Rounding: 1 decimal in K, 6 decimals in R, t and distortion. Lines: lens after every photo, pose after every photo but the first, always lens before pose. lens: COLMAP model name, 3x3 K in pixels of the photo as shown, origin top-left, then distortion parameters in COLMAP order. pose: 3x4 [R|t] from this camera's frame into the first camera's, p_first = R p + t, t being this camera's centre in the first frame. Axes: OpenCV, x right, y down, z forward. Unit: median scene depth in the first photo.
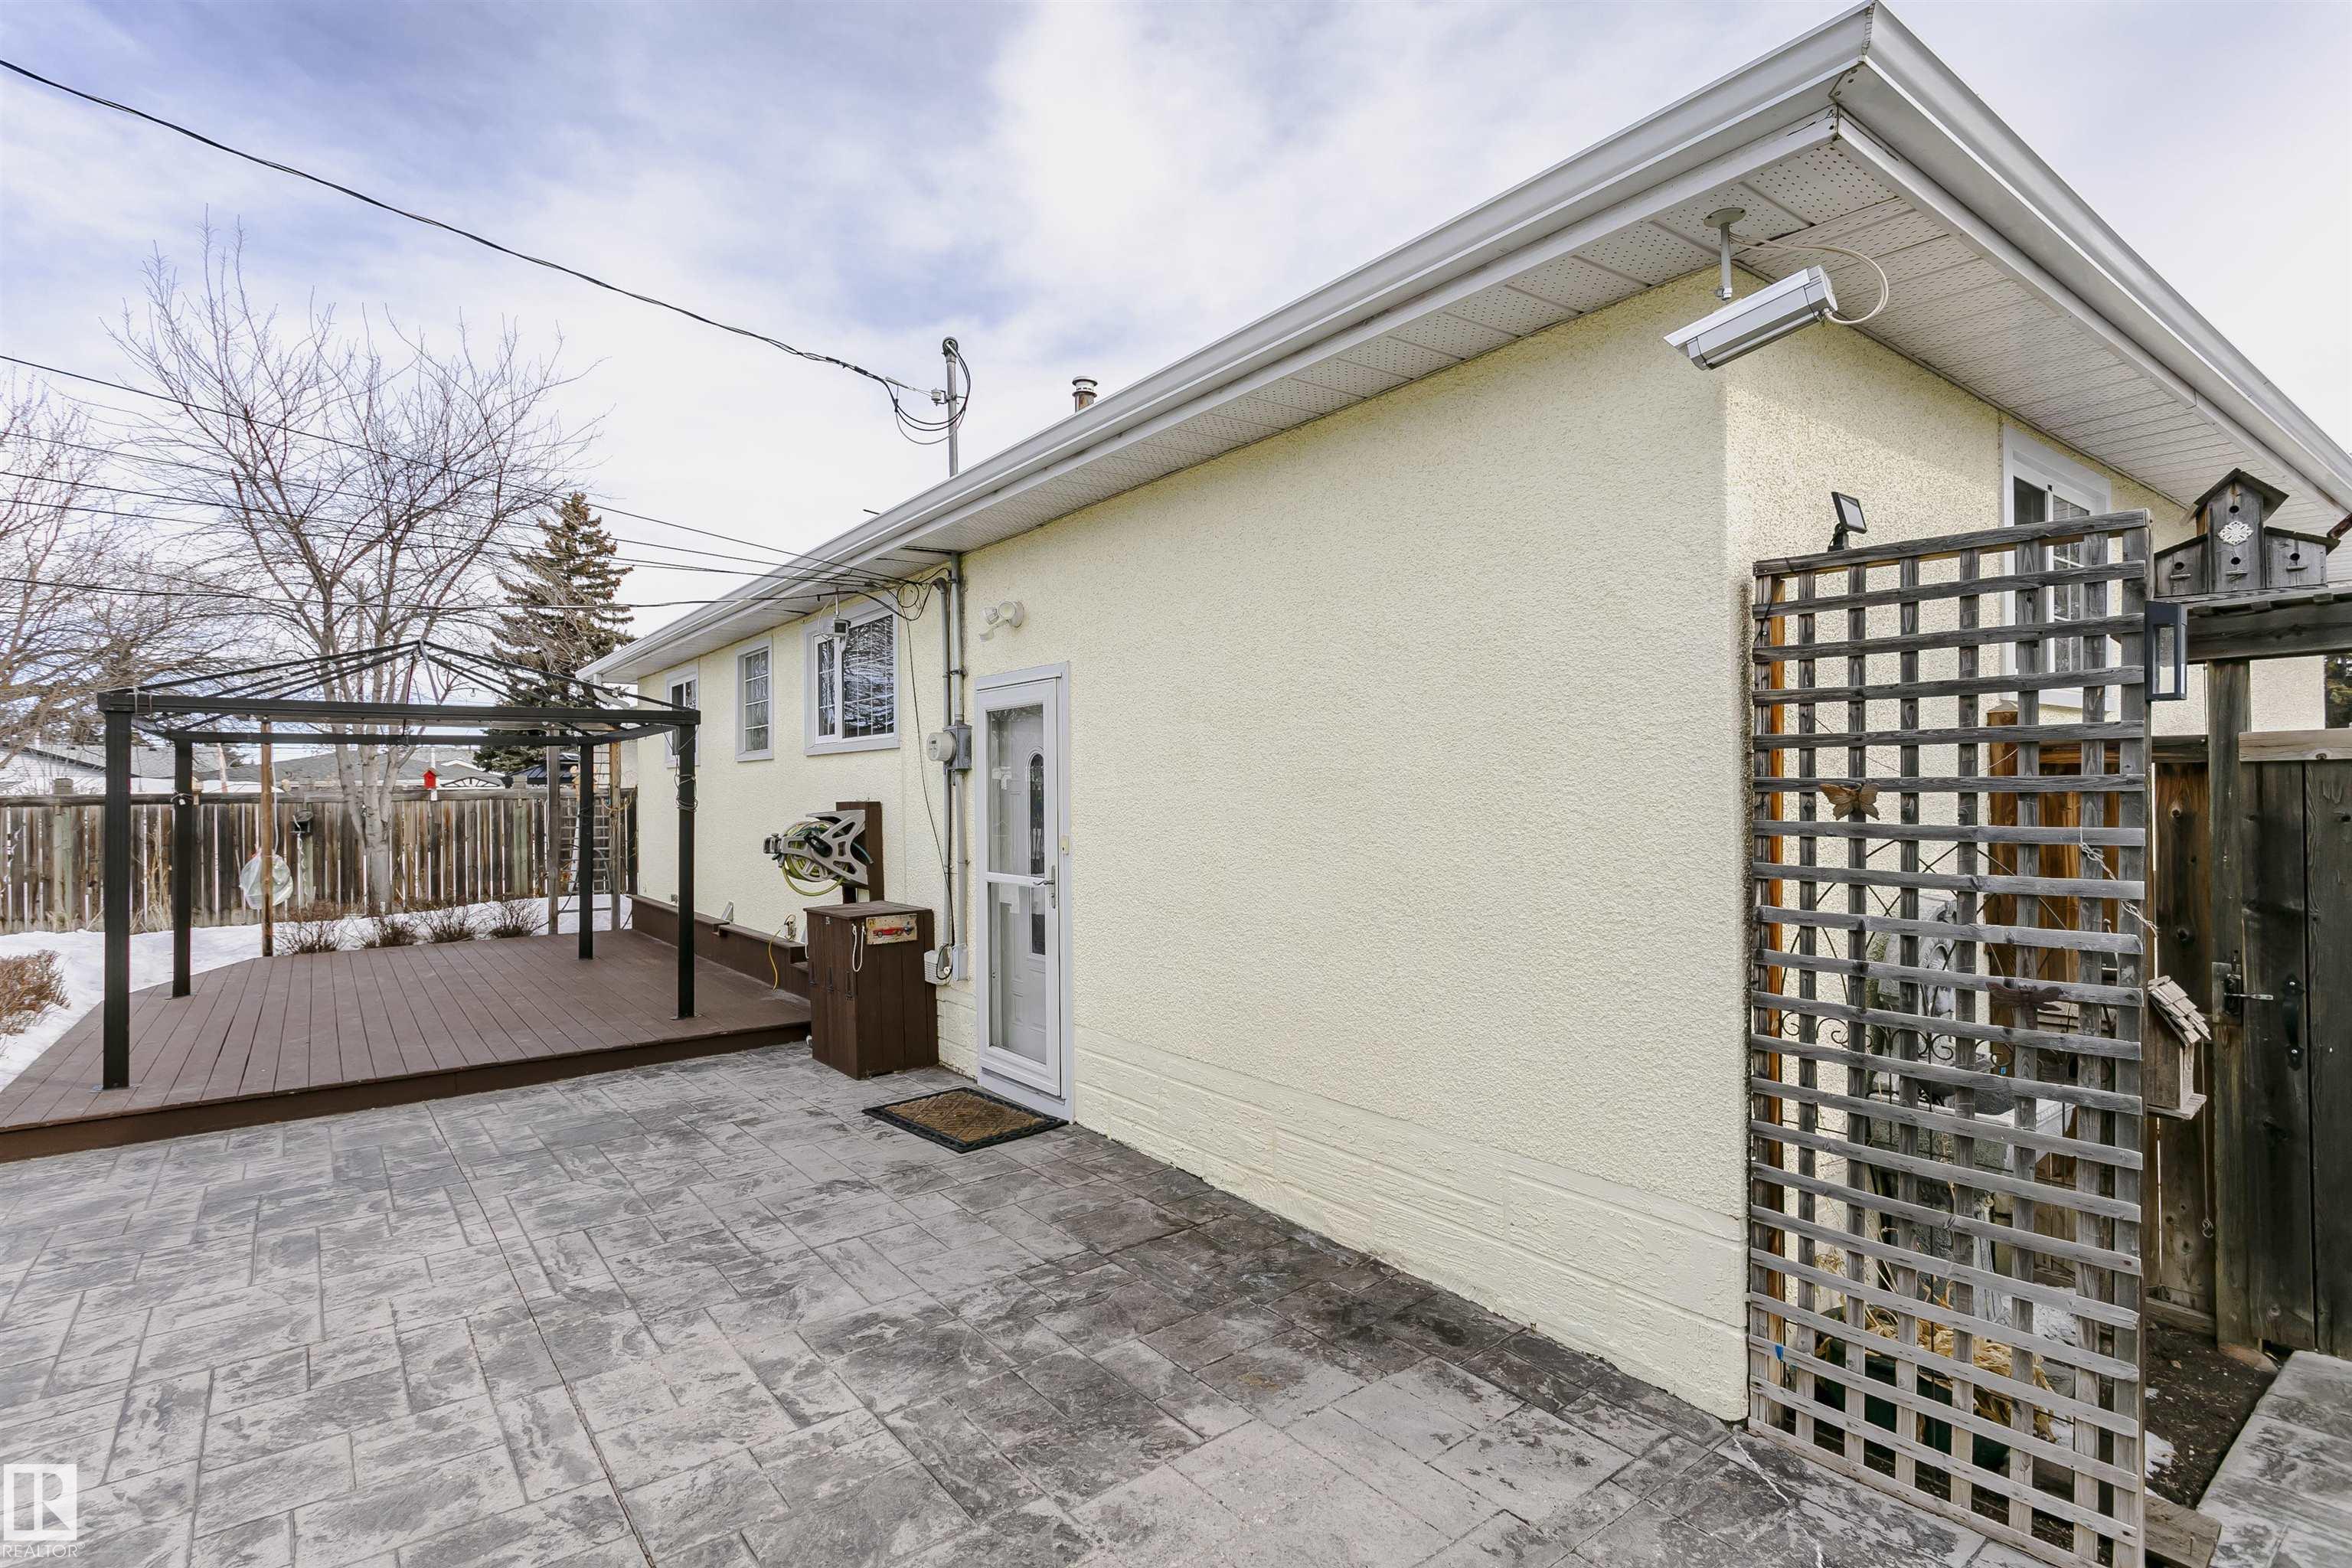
lens RADIAL K [[1136.4, 0, 1178.1], [0, 1136.4, 789.1], [0, 0, 1]] dist [-0.000893, -0.000295]
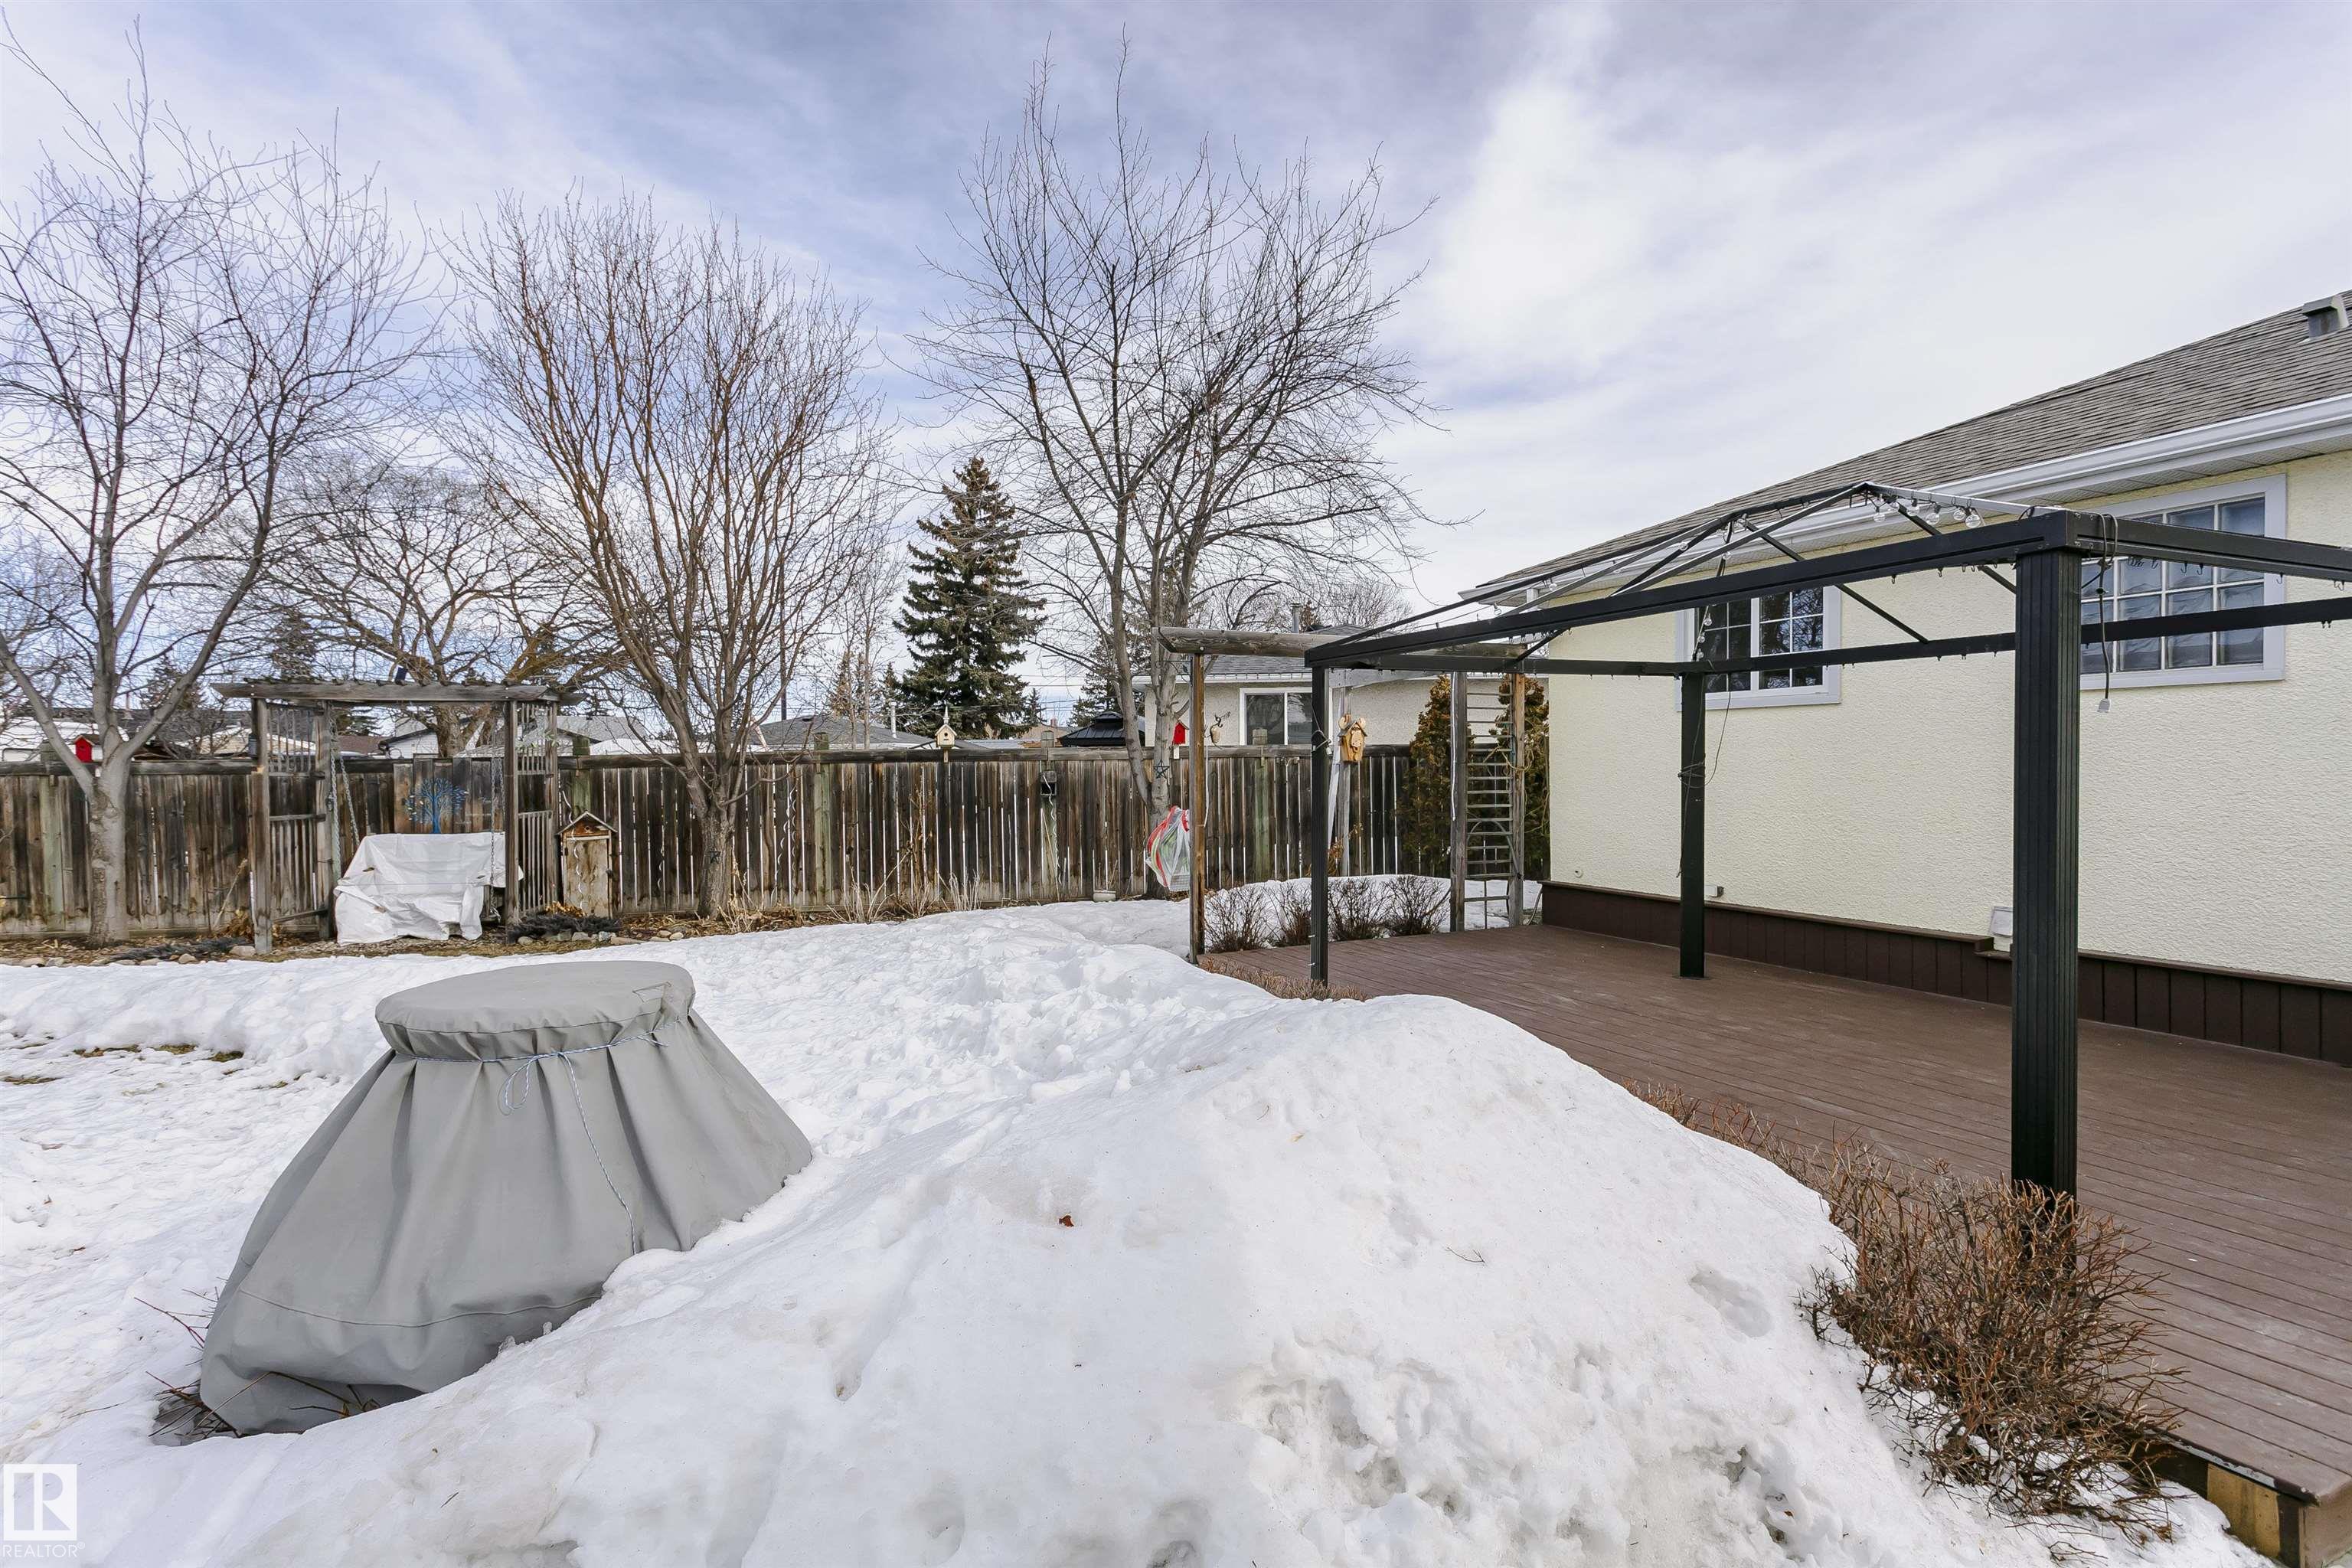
lens RADIAL K [[1136.4, 0, 1163.1], [0, 1136.4, 785.1], [0, 0, 1]] dist [-0.000893, -0.000295]
pose [[0.974444, 0.005943, -0.224554, -0.474566], [-0.000115, 0.999663, 0.025958, 0.007848], [0.224632, -0.025269, 0.974116, 0.168057]]
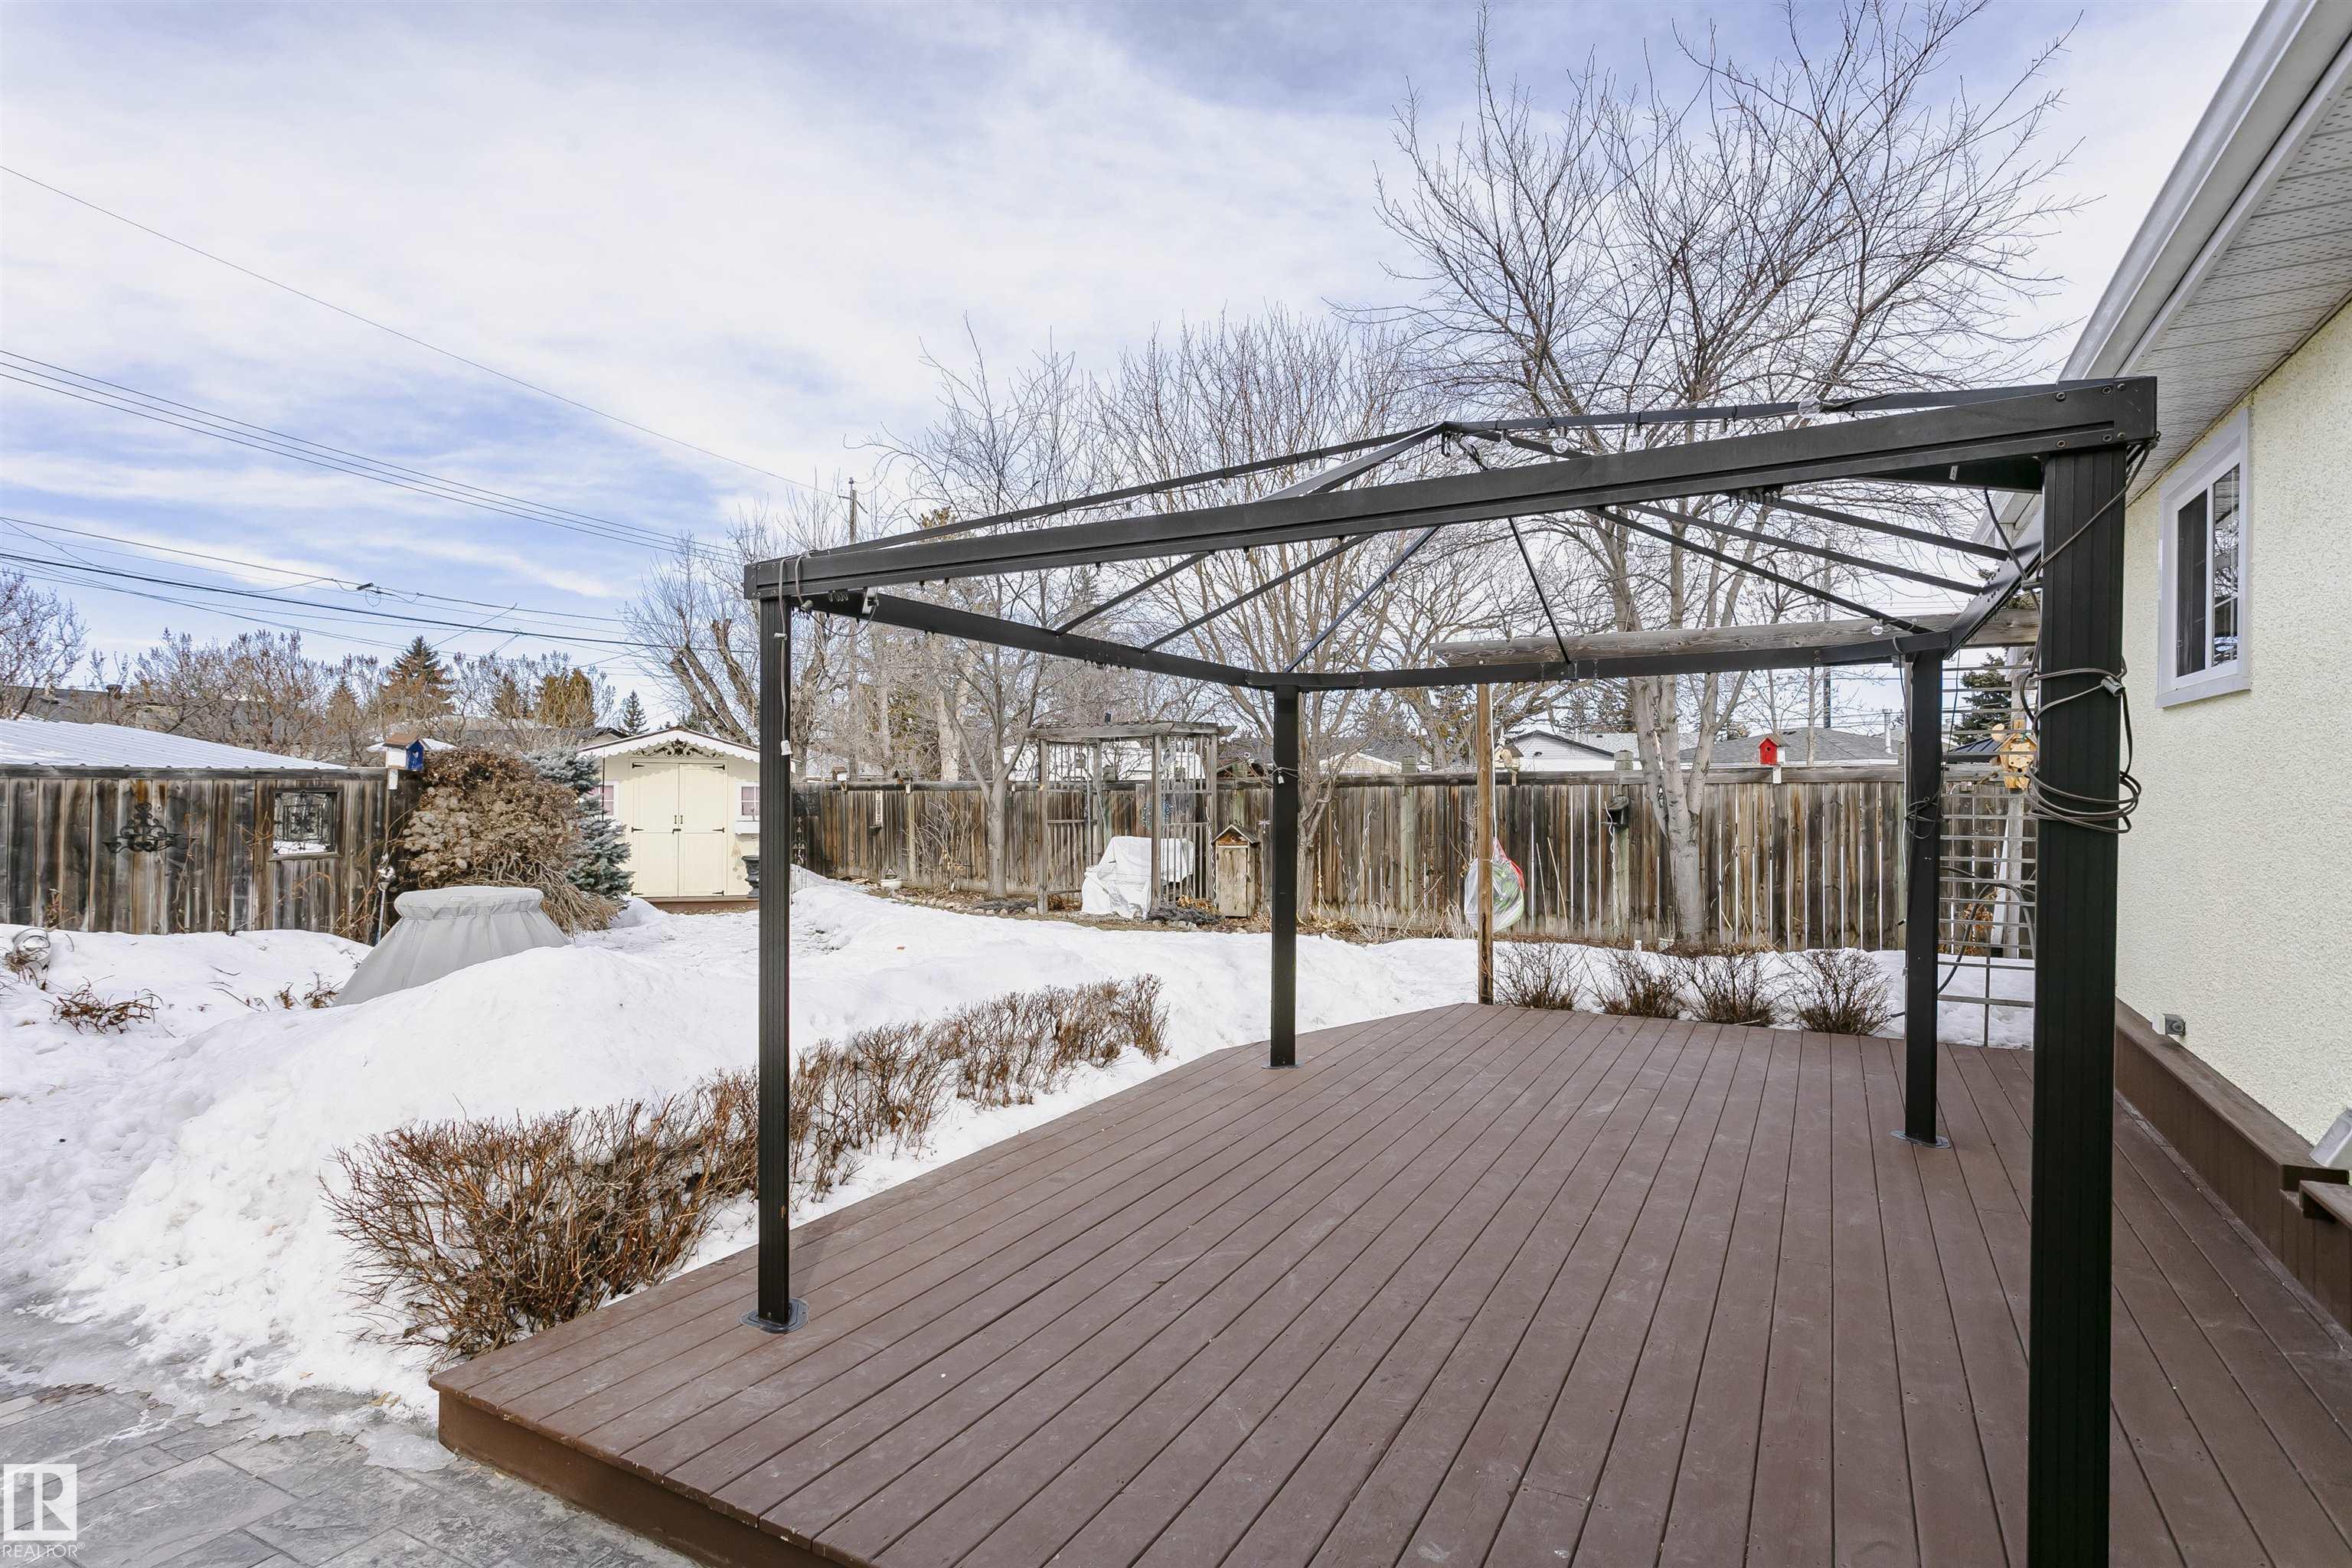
lens RADIAL K [[1225.9, 0, 1119.4], [0, 1225.9, 779.5], [0, 0, 1]] dist [-0.000527, -0.000134]
pose [[0.385127, 0.004496, -0.922853, -0.139224], [0.000043, 0.999988, 0.004889, 0.004259], [0.922864, -0.001922, 0.385122, 0.366326]]
